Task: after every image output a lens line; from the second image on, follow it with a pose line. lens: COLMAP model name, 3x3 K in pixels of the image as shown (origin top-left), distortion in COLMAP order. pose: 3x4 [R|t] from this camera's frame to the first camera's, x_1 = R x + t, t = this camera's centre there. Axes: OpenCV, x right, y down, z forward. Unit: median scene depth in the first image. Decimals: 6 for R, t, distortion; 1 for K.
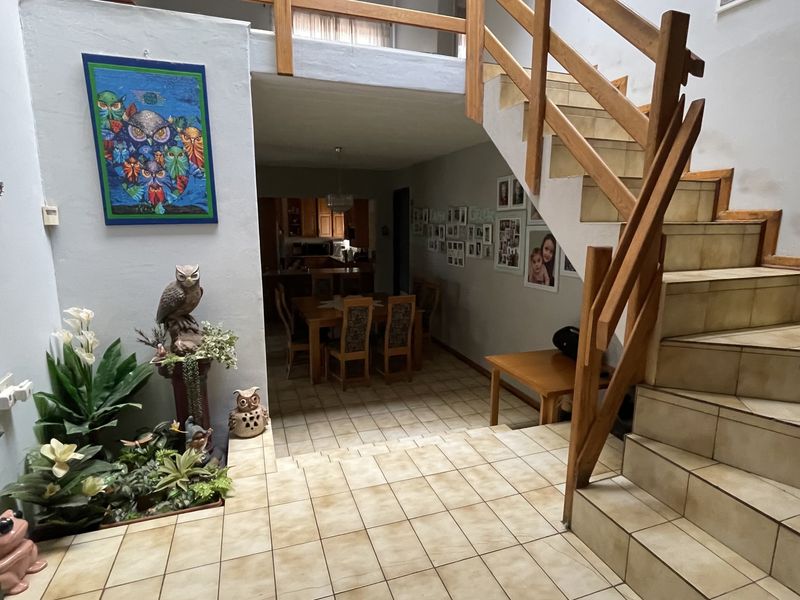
lens RADIAL K [[429.7, 0, 395.9], [0, 429.7, 299.5], [0, 0, 1]] dist [-0.014502, 0.001994]
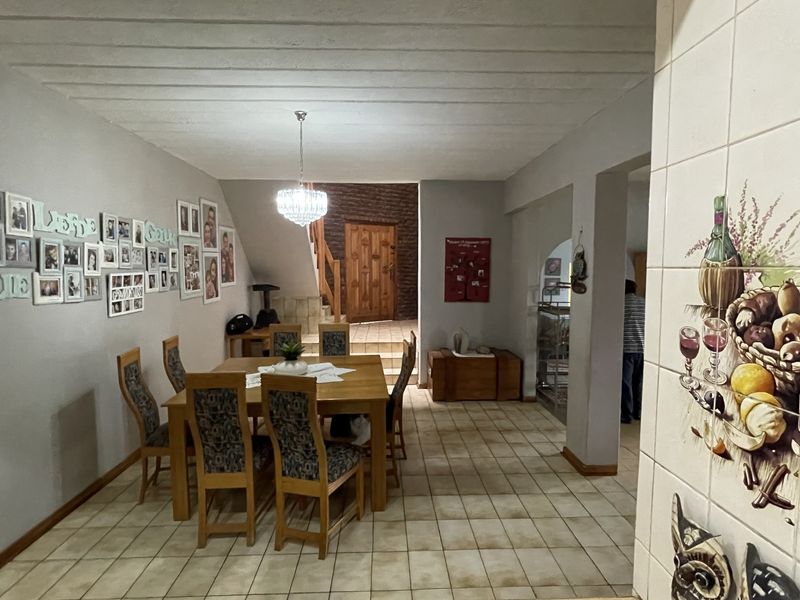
lens RADIAL K [[429.7, 0, 397.9], [0, 429.7, 299.0], [0, 0, 1]] dist [-0.014502, 0.001994]
pose [[-0.959106, -0.027682, 0.281690, -0.491042], [0.043601, 0.968878, 0.243667, -0.283367], [-0.279669, 0.245985, -0.928050, 1.798370]]
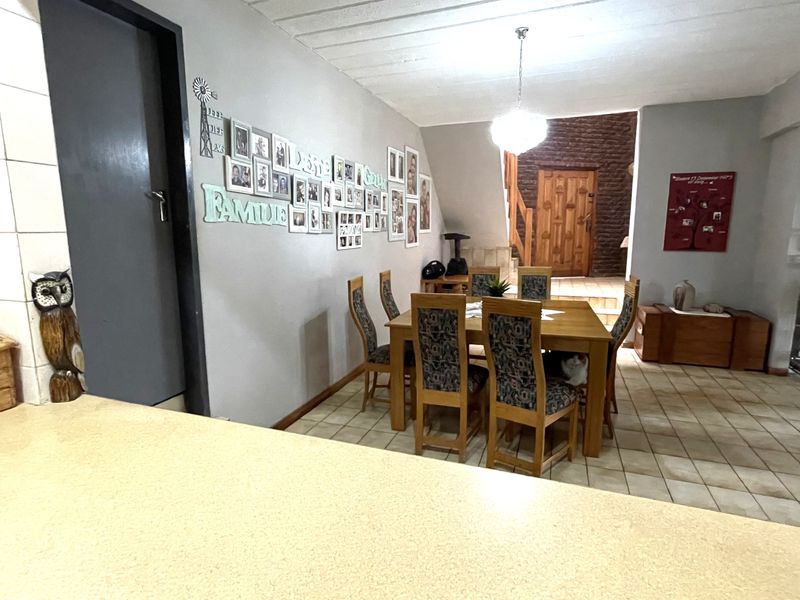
lens RADIAL K [[429.7, 0, 397.4], [0, 429.7, 299.4], [0, 0, 1]] dist [-0.014502, 0.001994]
pose [[-0.773518, -0.103136, 0.625326, -0.437099], [0.113398, 0.948225, 0.296665, -0.241970], [-0.623546, 0.300386, -0.721774, 1.824594]]
